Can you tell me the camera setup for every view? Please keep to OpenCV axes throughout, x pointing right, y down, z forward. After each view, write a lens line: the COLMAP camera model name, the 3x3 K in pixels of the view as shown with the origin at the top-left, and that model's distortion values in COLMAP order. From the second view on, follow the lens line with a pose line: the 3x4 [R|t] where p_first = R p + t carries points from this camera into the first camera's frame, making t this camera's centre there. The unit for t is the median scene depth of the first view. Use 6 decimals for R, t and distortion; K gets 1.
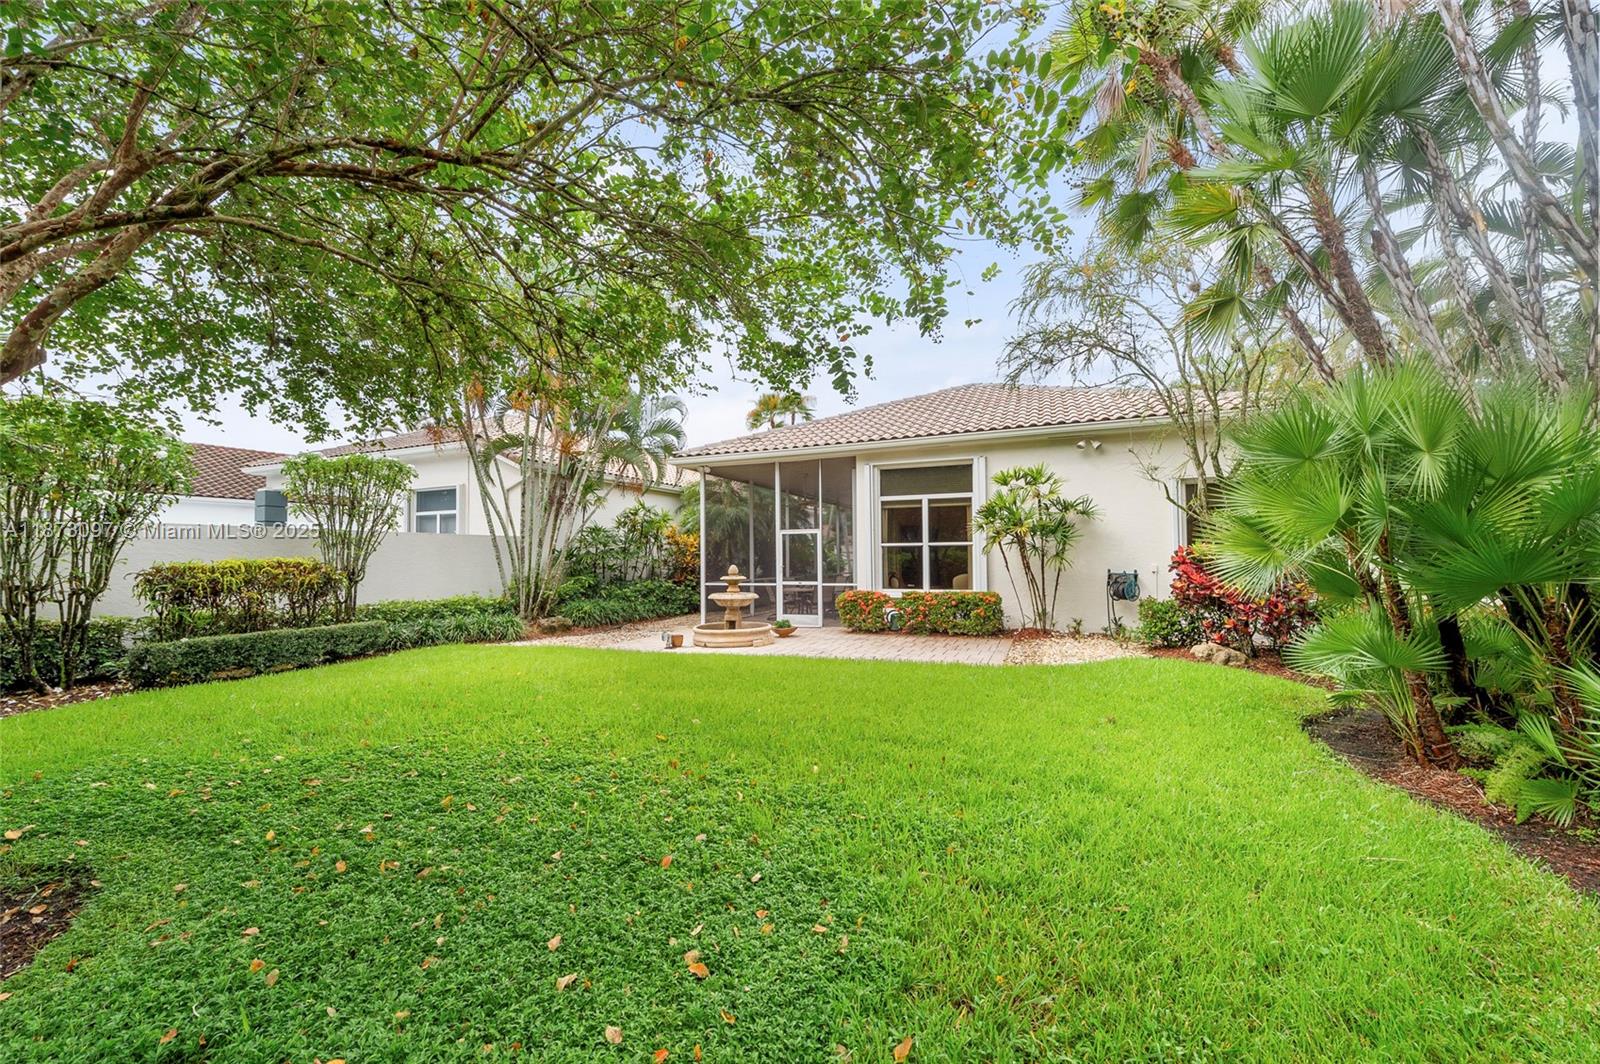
lens RADIAL K [[644.4, 0, 802.4], [0, 644.4, 543.3], [0, 0, 1]] dist [0.018483, -0.006903]
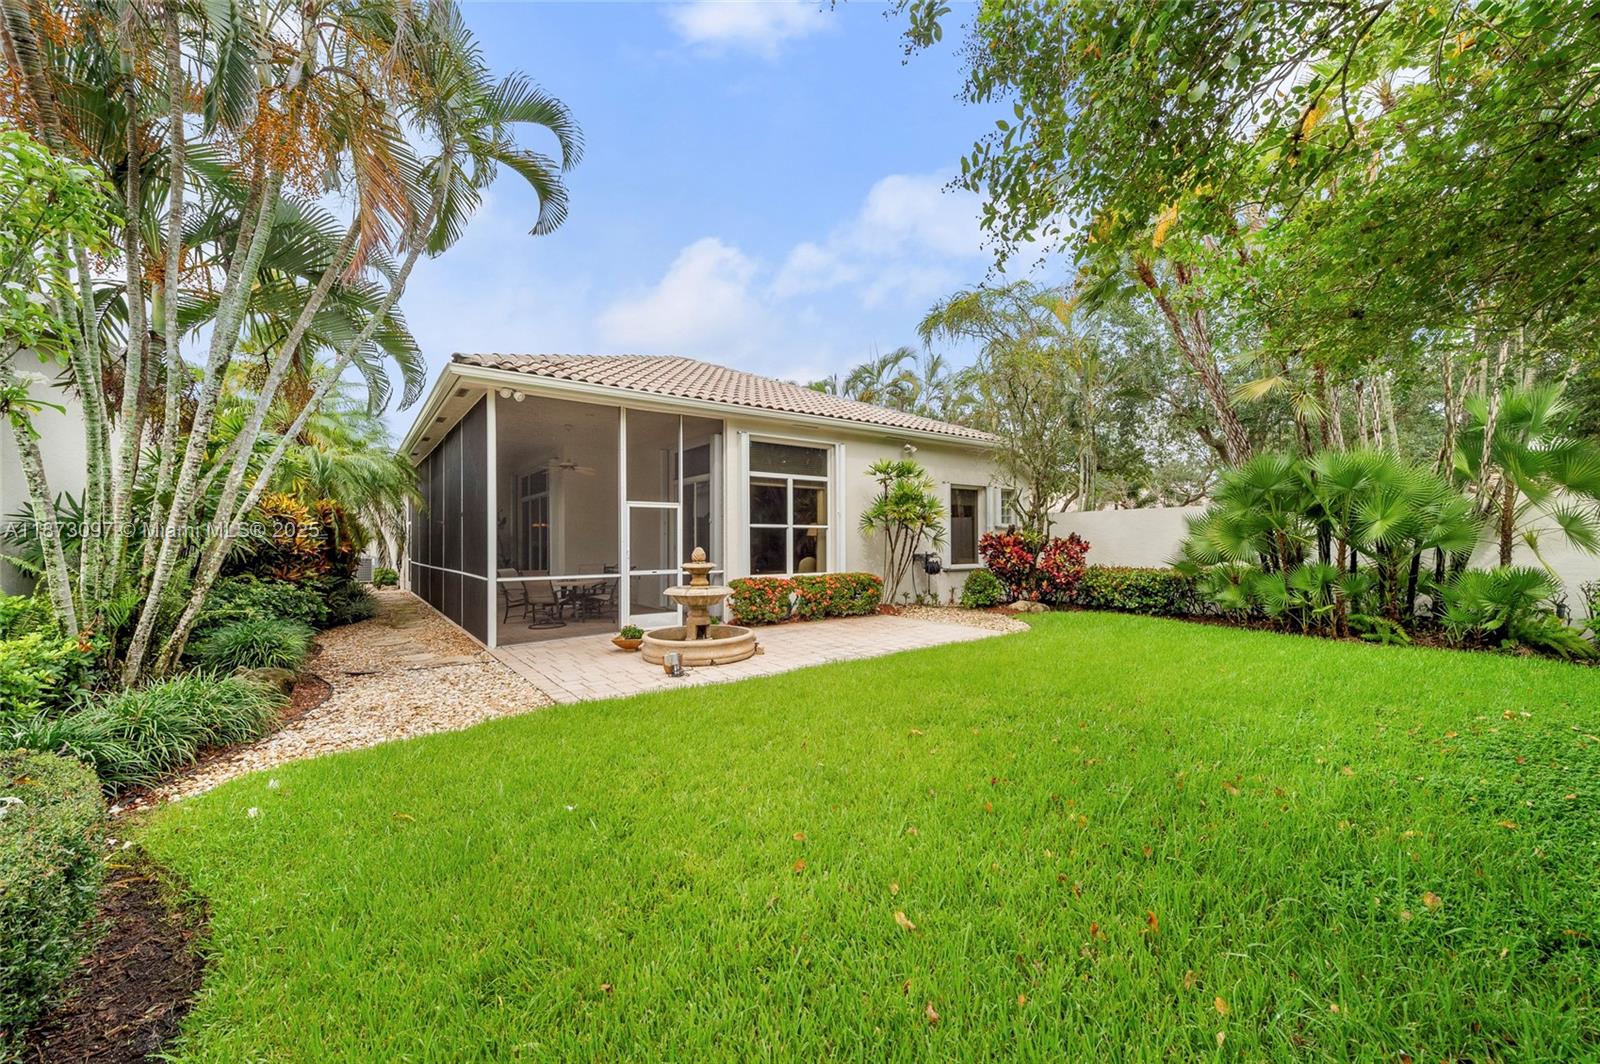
lens RADIAL K [[644.4, 0, 802.4], [0, 644.4, 543.3], [0, 0, 1]] dist [0.018483, -0.006903]
pose [[0.497354, 0.007223, 0.867518, -0.624165], [-0.022610, 0.999734, 0.004638, 0.021478], [-0.867253, -0.021922, 0.497384, 0.504394]]
